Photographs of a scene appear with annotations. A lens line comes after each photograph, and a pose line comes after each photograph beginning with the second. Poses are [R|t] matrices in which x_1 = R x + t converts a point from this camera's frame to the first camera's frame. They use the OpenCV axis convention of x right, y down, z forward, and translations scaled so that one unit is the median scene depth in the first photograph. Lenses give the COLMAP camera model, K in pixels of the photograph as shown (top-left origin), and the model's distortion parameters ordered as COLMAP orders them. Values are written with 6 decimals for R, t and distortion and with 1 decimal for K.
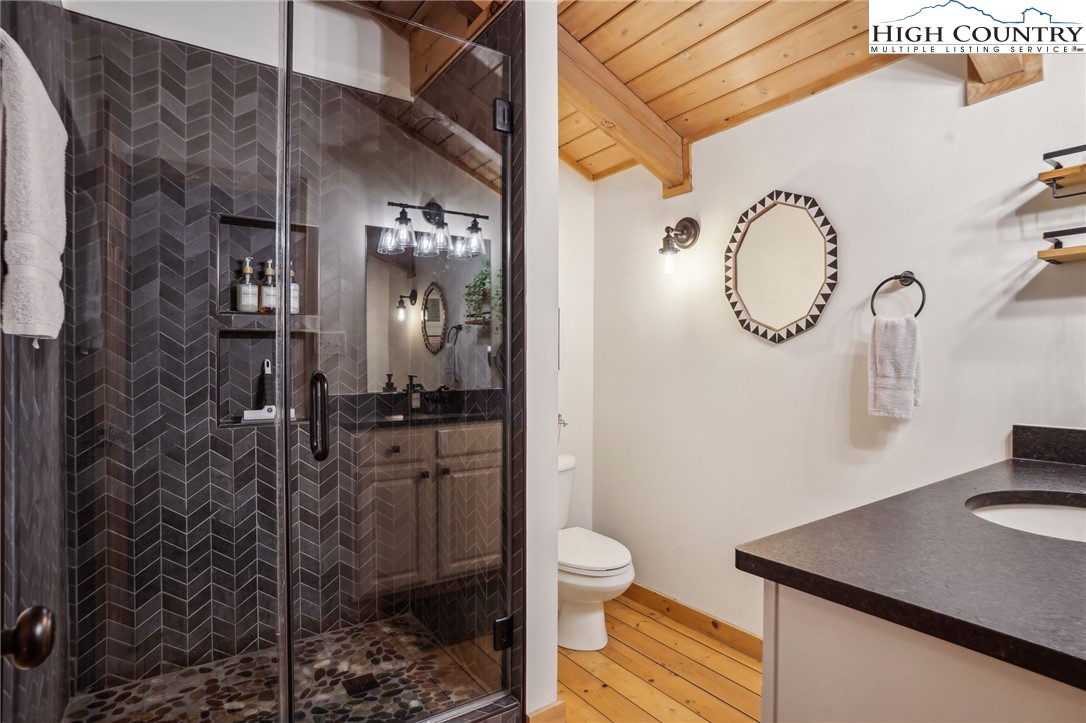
lens RADIAL K [[610.9, 0, 550.4], [0, 610.9, 364.4], [0, 0, 1]] dist [-0.065723, 0.029663]
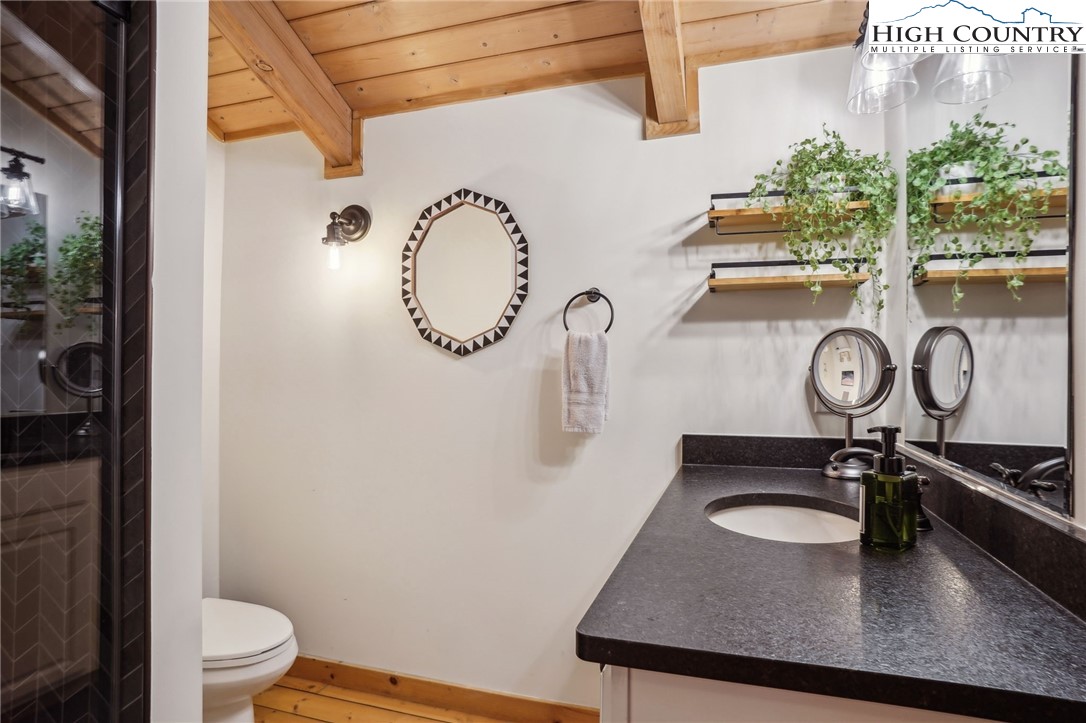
lens RADIAL K [[610.9, 0, 572.1], [0, 610.9, 372.5], [0, 0, 1]] dist [-0.065723, 0.029663]
pose [[0.785345, 0.007461, 0.619014, -0.066191], [-0.001782, 0.999950, -0.009791, -0.001440], [-0.619056, 0.006586, 0.785319, 0.182018]]
